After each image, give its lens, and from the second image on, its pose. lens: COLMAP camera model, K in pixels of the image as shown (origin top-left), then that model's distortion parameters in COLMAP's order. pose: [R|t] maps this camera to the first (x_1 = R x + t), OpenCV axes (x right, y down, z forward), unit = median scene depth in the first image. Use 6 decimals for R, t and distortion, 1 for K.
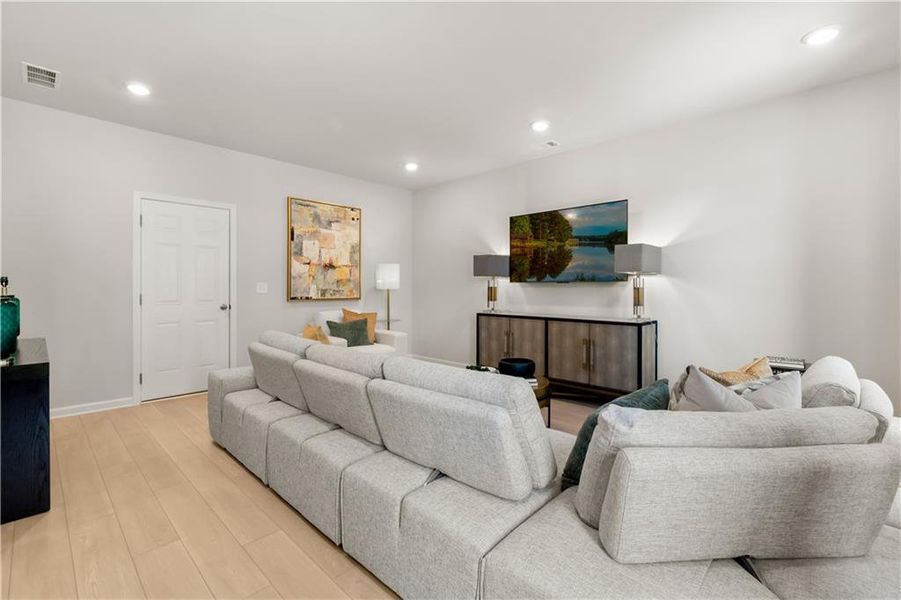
lens RADIAL K [[402.3, 0, 450.6], [0, 402.3, 287.8], [0, 0, 1]] dist [0.001061, -0.000144]
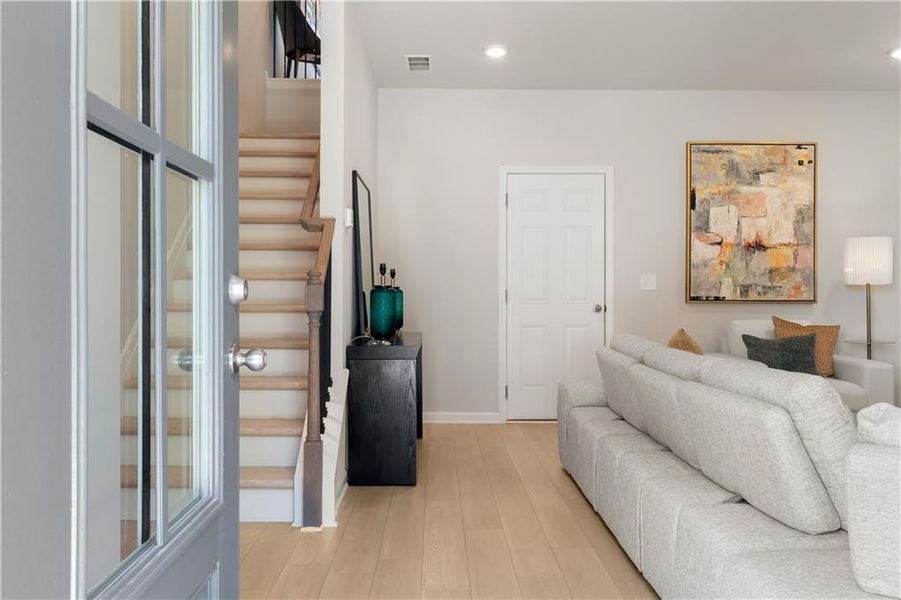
lens RADIAL K [[773.7, 0, 446.6], [0, 773.7, 293.2], [0, 0, 1]] dist [0.007227, -0.001587]
pose [[0.702528, -0.001003, -0.711656, 0.201431], [-0.000641, 0.999998, -0.002042, 0.019304], [0.711656, 0.001891, 0.702525, -0.148067]]
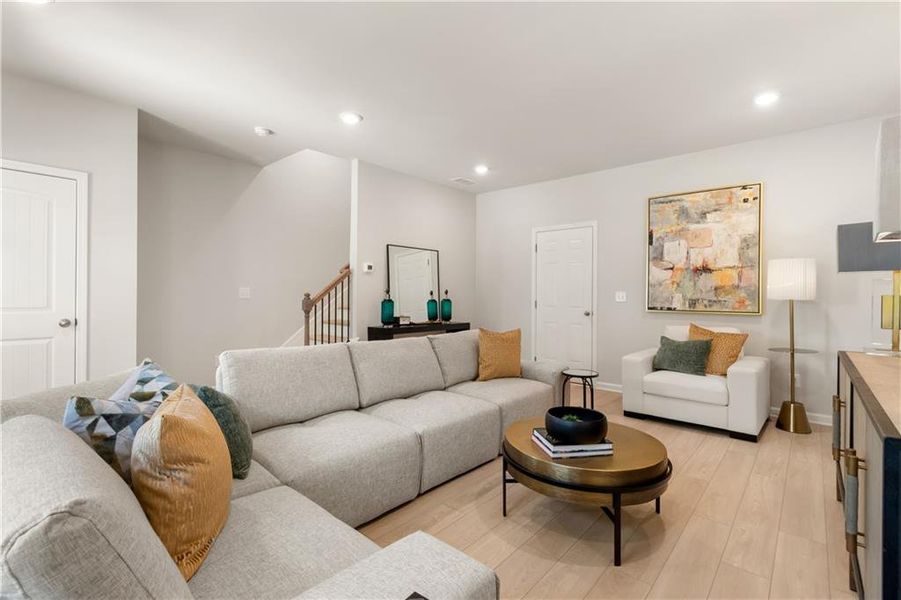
lens RADIAL K [[402.3, 0, 454.9], [0, 402.3, 295.9], [0, 0, 1]] dist [0.001061, -0.000144]
pose [[0.060518, -0.000080, -0.998167, 0.458885], [-0.008255, 0.999966, -0.000580, 0.002216], [0.998133, 0.008275, 0.060515, 0.469801]]
